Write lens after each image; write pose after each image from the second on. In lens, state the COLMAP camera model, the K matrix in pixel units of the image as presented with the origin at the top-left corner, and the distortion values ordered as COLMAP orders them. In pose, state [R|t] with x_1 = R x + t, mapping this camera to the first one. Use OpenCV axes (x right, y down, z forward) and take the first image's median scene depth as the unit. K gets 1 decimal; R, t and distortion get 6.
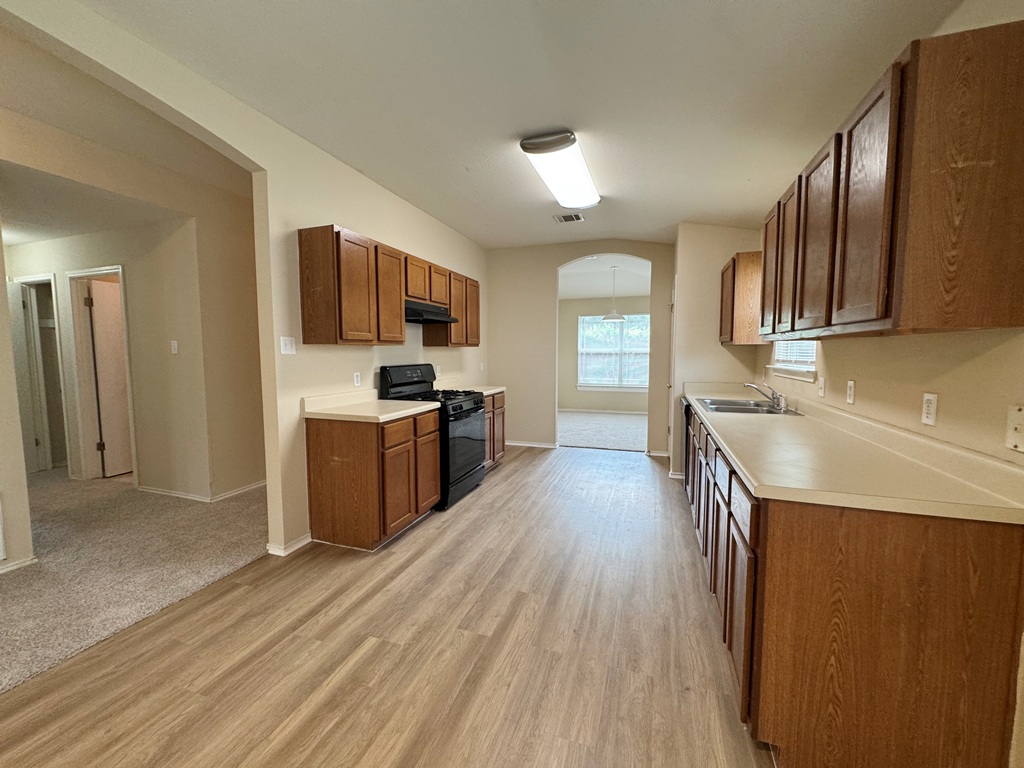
lens RADIAL K [[410.3, 0, 512.0], [0, 410.3, 384.0], [0, 0, 1]] dist [-0.003170, -0.000175]
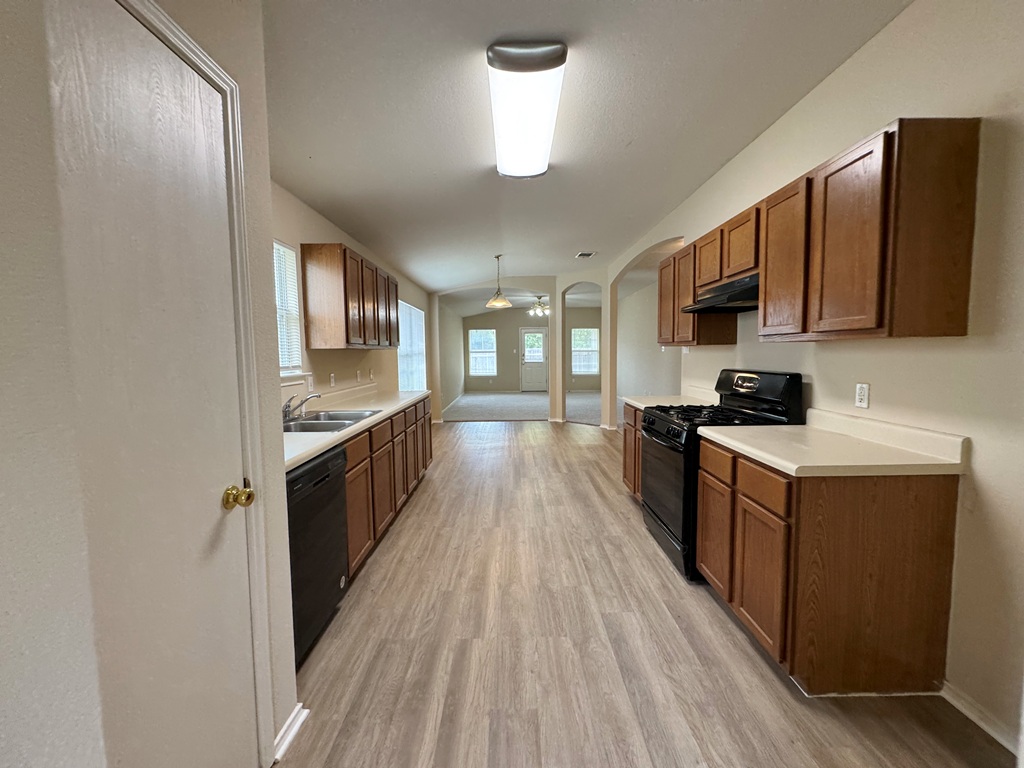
lens RADIAL K [[409.2, 0, 511.1], [0, 409.2, 381.9], [0, 0, 1]] dist [-0.002172, -0.000098]
pose [[-0.944369, 0.037510, -0.326742, 0.407065], [-0.011738, 0.988998, 0.147465, -0.140711], [0.328679, 0.143097, -0.933538, 1.706236]]
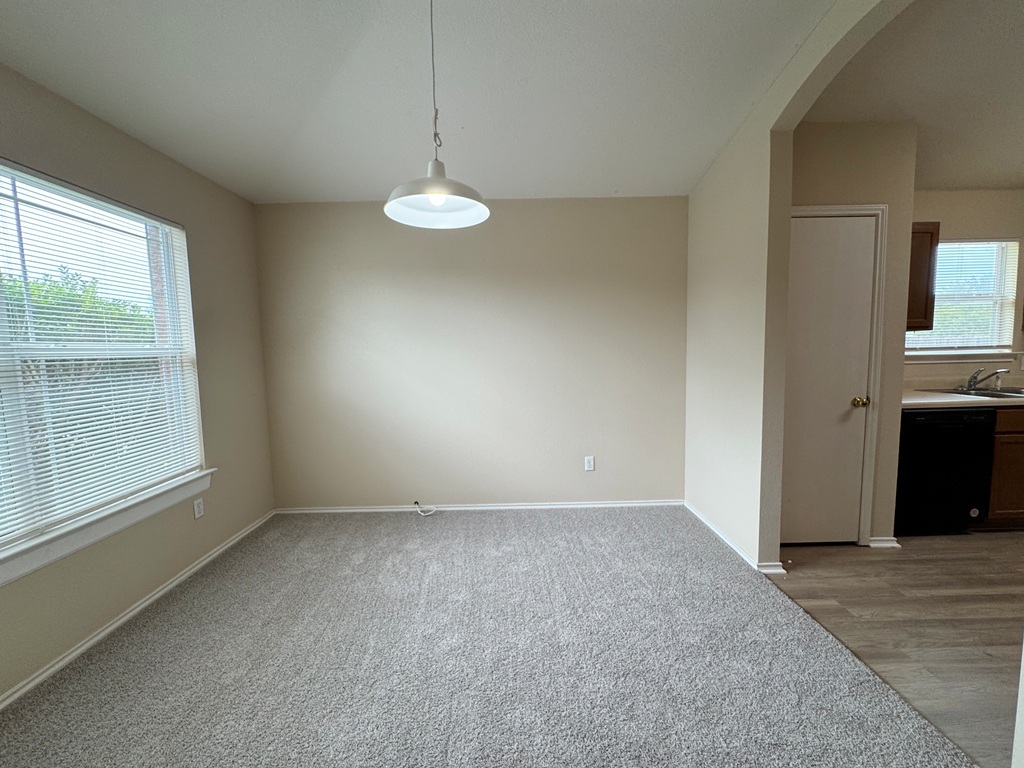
lens RADIAL K [[410.3, 0, 512.0], [0, 410.3, 384.0], [0, 0, 1]] dist [-0.003170, -0.000175]
pose [[-0.333811, -0.071546, 0.939921, 0.027292], [0.096191, 0.989325, 0.109469, -0.168650], [-0.937719, 0.126954, -0.323365, 2.159046]]
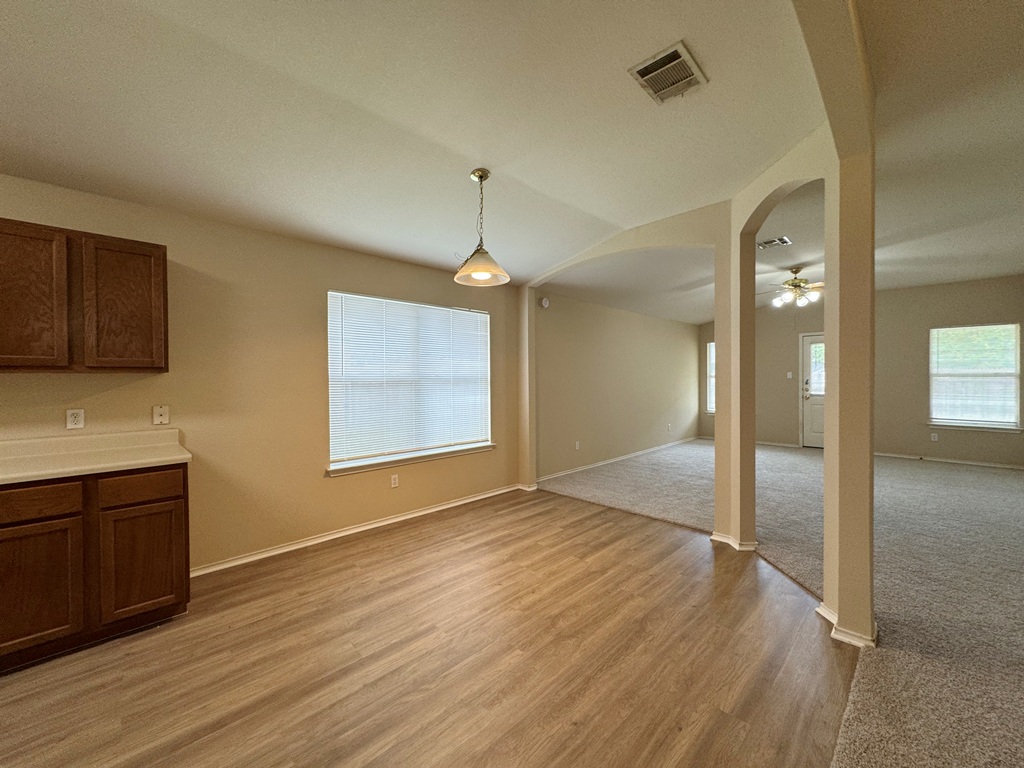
lens RADIAL K [[409.8, 0, 513.0], [0, 409.8, 384.0], [0, 0, 1]] dist [-0.000556, 0.000265]
pose [[-0.895516, 0.002198, 0.445024, -0.557176], [0.043706, 0.995588, 0.083032, -0.059260], [-0.442878, 0.093806, -0.891661, 0.716653]]
